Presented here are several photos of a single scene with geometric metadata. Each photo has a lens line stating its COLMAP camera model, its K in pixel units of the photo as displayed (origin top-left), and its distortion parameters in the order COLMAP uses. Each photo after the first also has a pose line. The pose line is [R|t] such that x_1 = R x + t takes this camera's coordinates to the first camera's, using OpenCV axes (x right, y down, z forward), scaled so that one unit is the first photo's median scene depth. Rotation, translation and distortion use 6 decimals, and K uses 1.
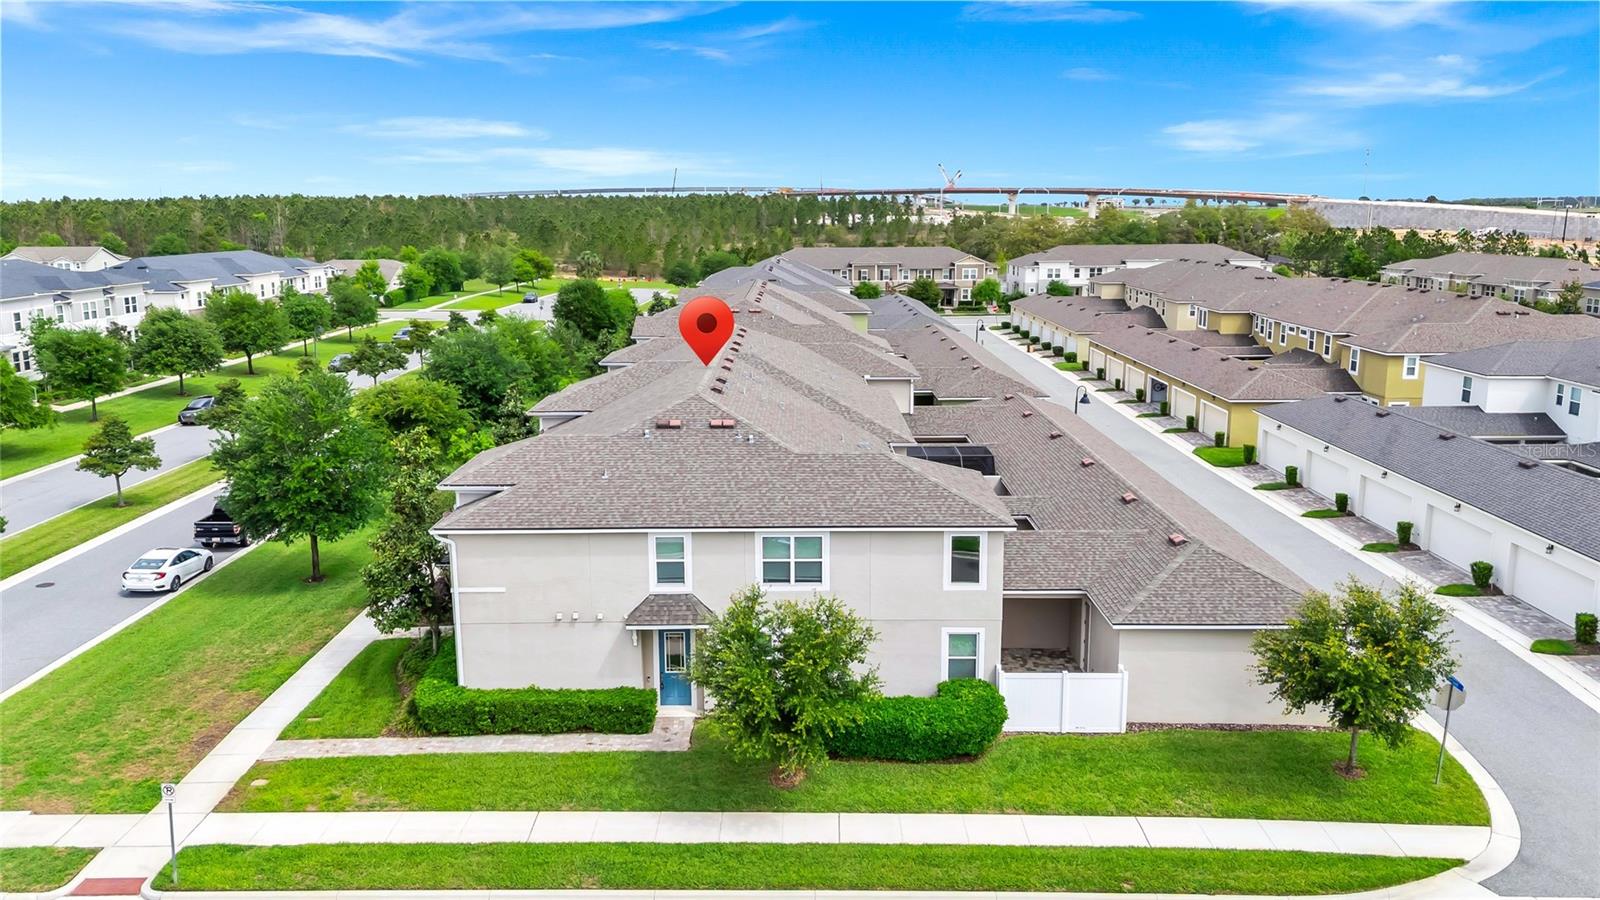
lens RADIAL K [[1162.5, 0, 798.0], [0, 1162.5, 471.5], [0, 0, 1]] dist [0.095449, -0.091475]
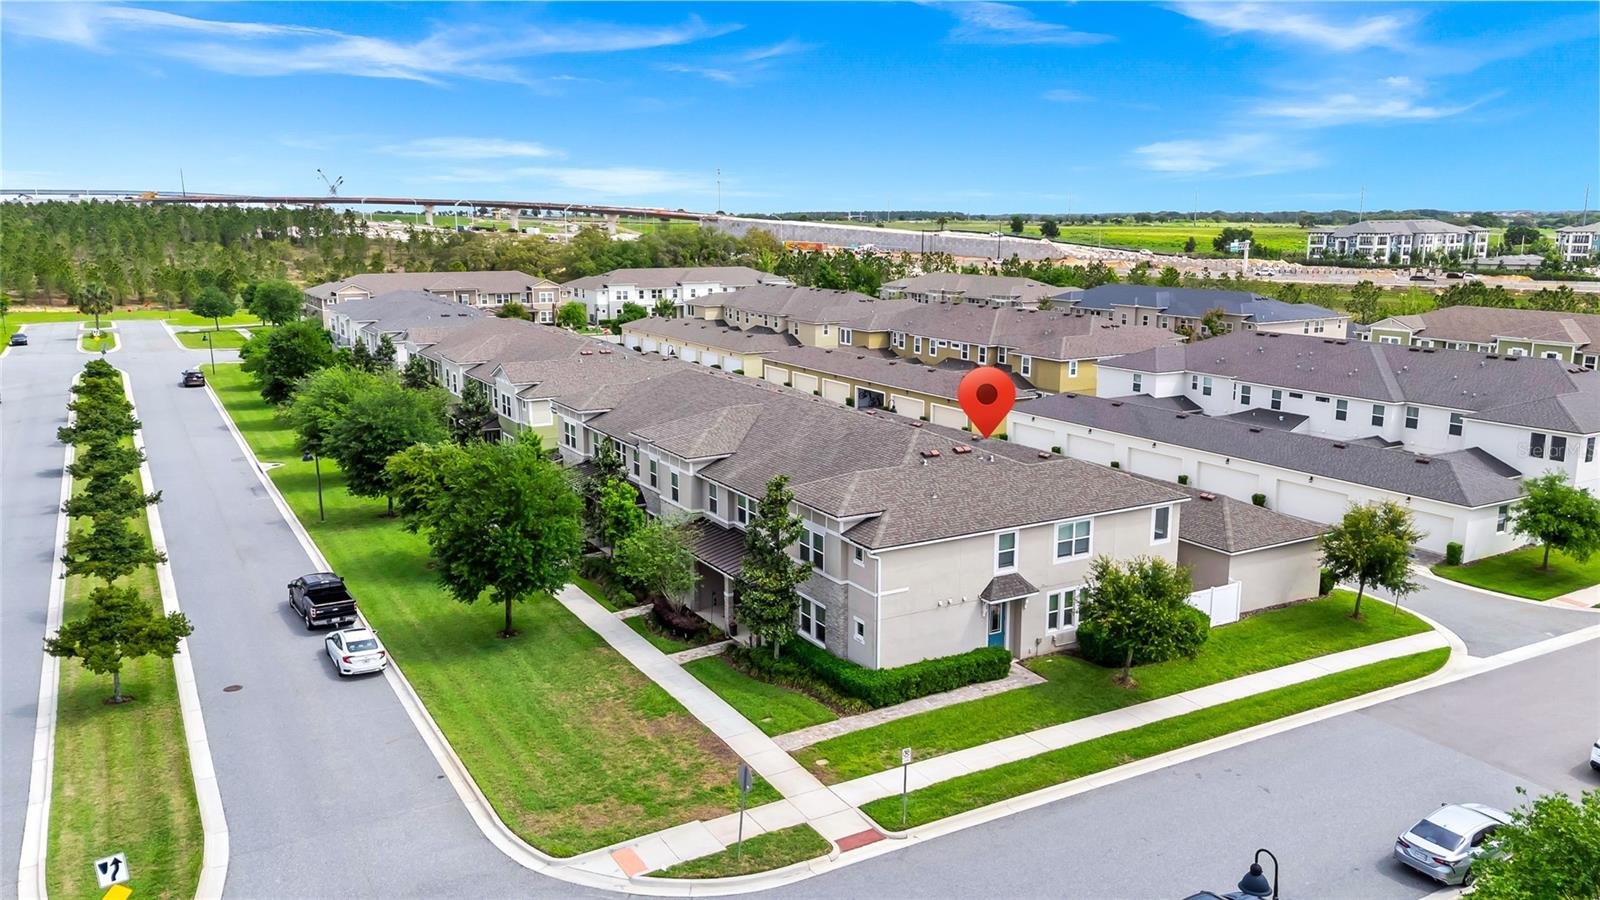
lens RADIAL K [[1162.5, 0, 798.0], [0, 1162.5, 471.5], [0, 0, 1]] dist [0.095449, -0.091475]
pose [[0.865786, -0.104649, 0.489350, -0.971707], [0.107347, 0.993964, 0.022639, -0.072935], [-0.488765, 0.032930, 0.871794, -0.086230]]
